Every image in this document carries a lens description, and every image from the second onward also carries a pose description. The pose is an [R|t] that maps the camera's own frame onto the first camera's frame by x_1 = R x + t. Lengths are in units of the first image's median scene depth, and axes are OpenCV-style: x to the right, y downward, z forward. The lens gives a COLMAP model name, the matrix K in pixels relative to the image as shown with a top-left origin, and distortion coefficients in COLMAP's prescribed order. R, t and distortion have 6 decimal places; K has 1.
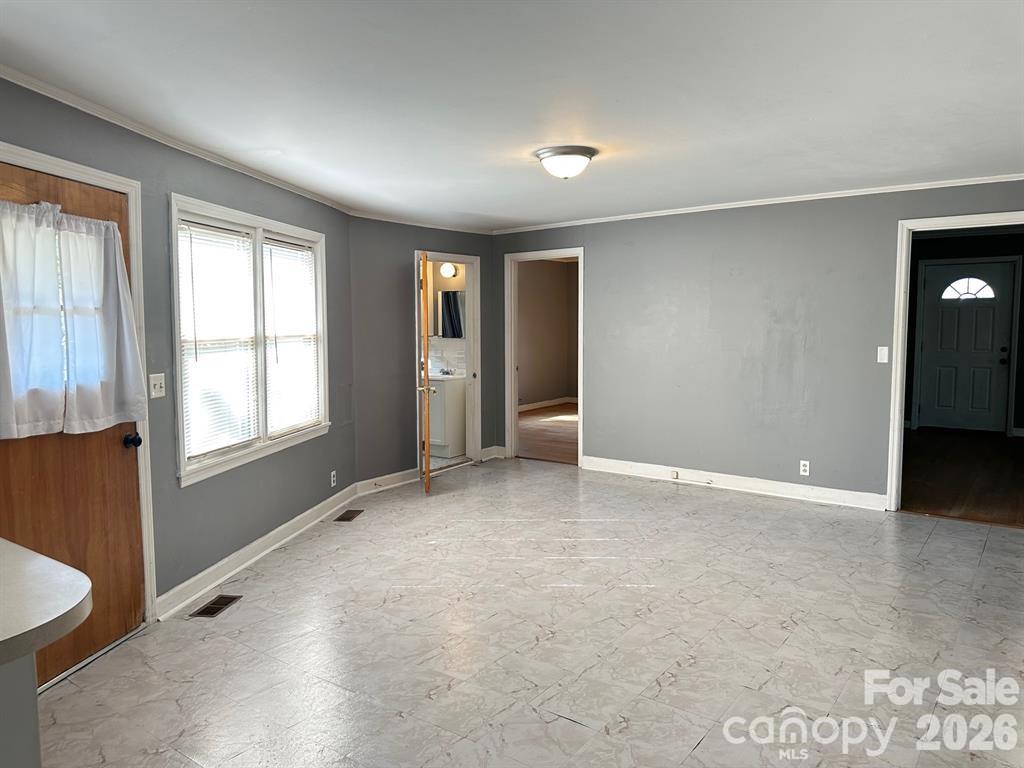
lens RADIAL K [[719.5, 0, 512.0], [0, 719.5, 384.0], [0, 0, 1]] dist [-0.000110, -0.000457]
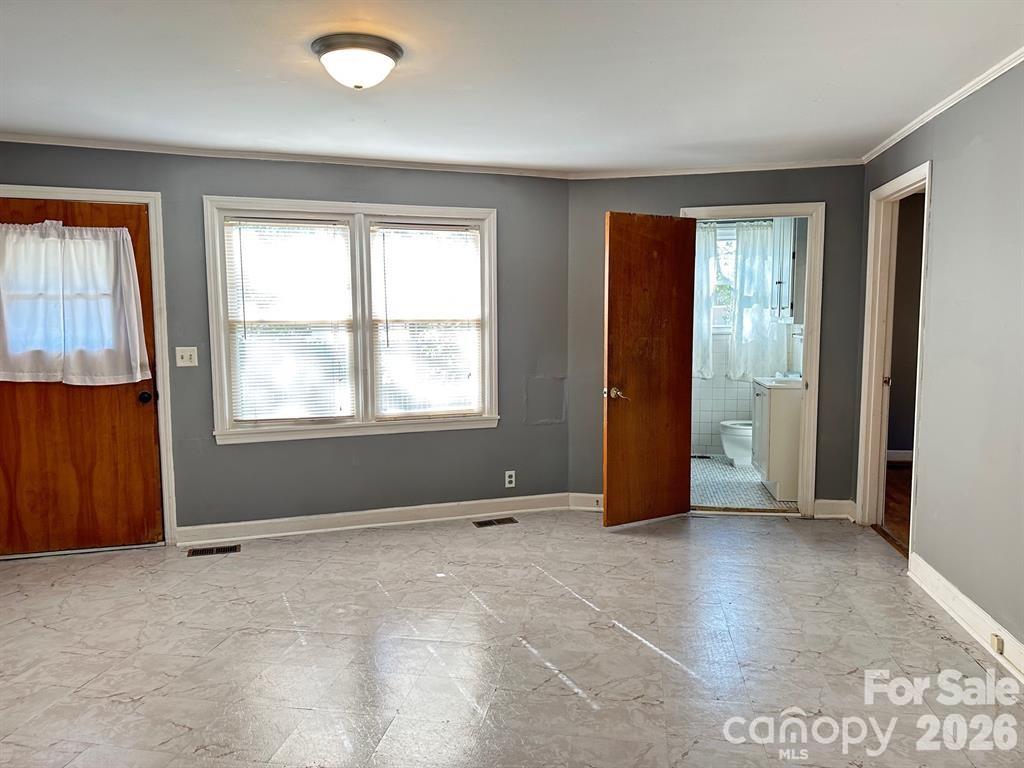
lens RADIAL K [[699.7, 0, 512.2], [0, 699.7, 376.7], [0, 0, 1]] dist [0.008776, -0.000291]
pose [[0.459222, 0.086898, -0.884061, 0.798771], [-0.075900, 0.995403, 0.058416, -0.073658], [0.885073, 0.040275, 0.463706, 0.909179]]
